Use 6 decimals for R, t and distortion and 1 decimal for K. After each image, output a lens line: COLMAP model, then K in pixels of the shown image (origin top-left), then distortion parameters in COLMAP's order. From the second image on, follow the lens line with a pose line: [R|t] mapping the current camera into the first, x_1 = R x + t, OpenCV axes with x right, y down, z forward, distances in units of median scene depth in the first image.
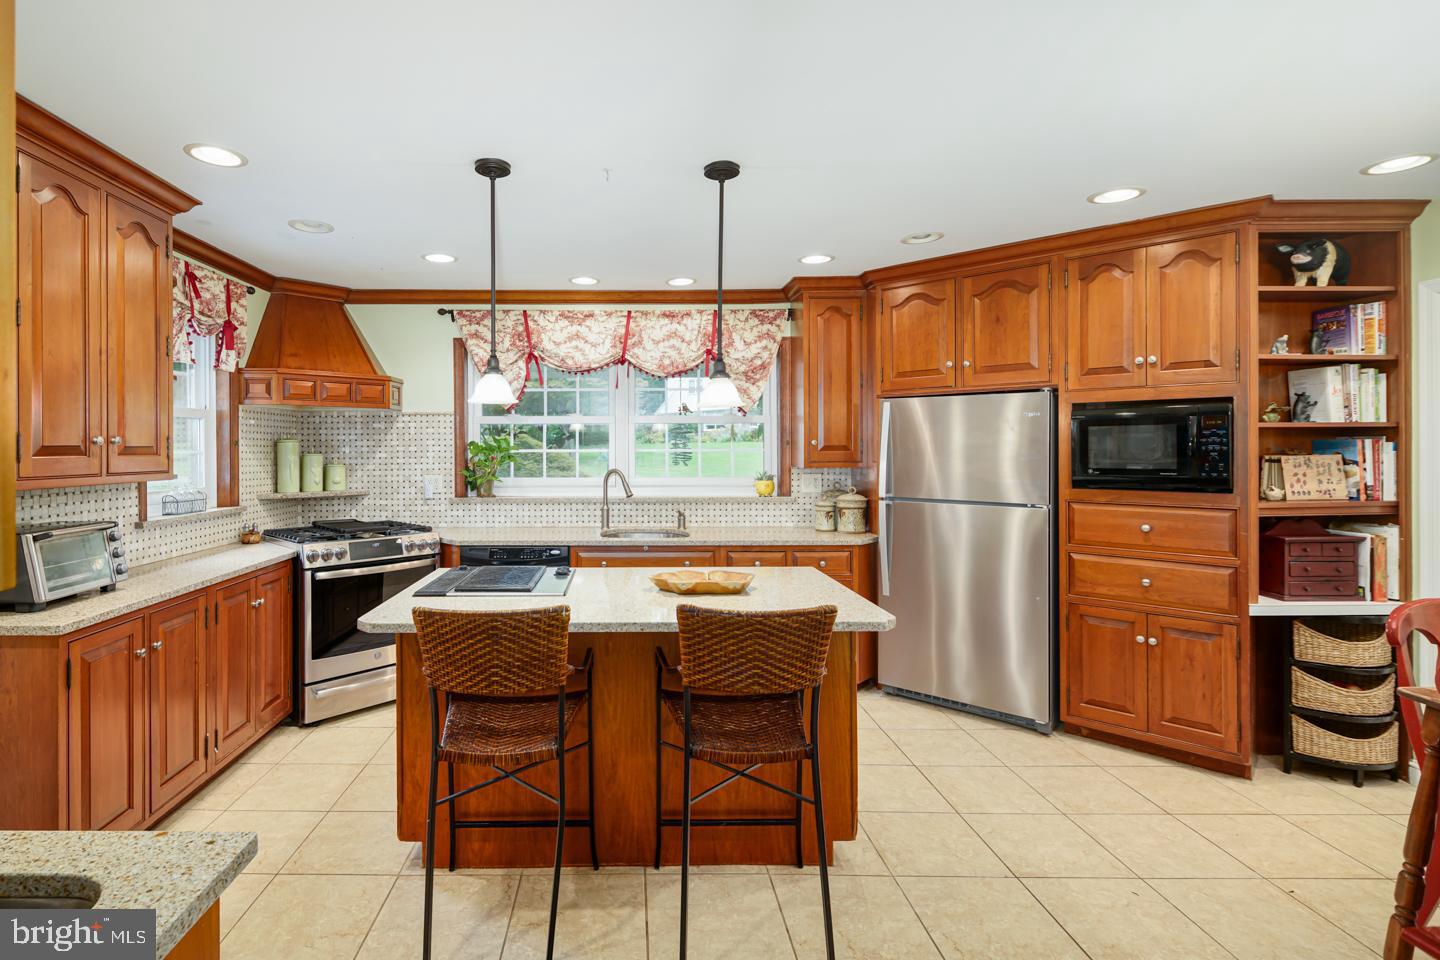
lens RADIAL K [[713.7, 0, 661.9], [0, 713.7, 451.2], [0, 0, 1]] dist [-0.000222, -0.003716]
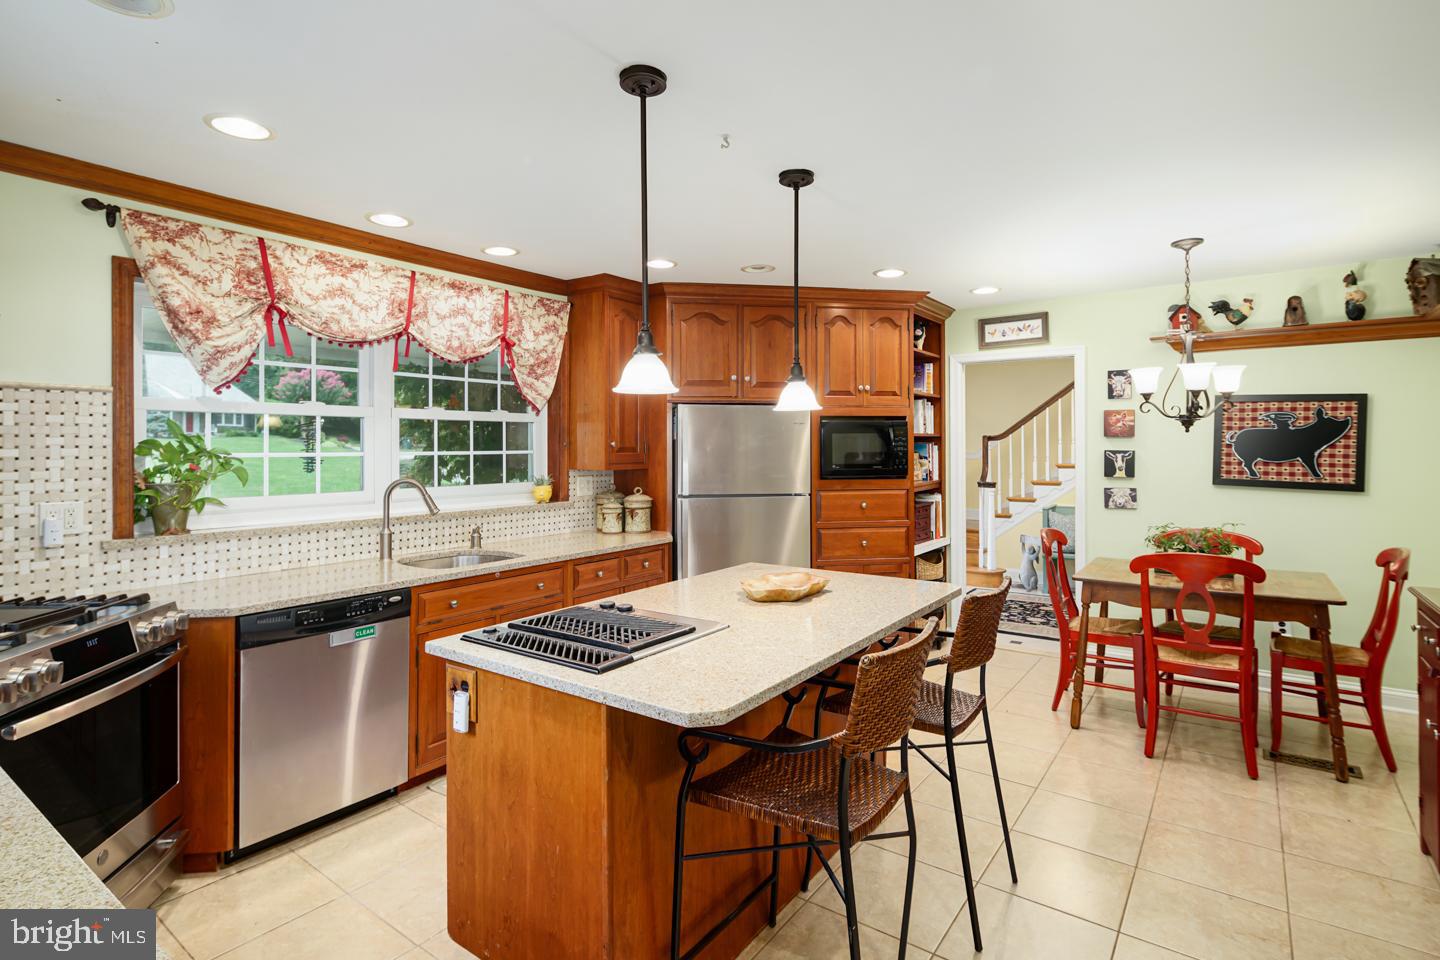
lens RADIAL K [[713.7, 0, 703.2], [0, 713.7, 437.9], [0, 0, 1]] dist [-0.000222, -0.003716]
pose [[0.586481, 0.010778, 0.809892, -0.481265], [0.004384, 0.999855, -0.016480, -0.003793], [-0.809951, 0.013215, 0.586348, 0.301034]]
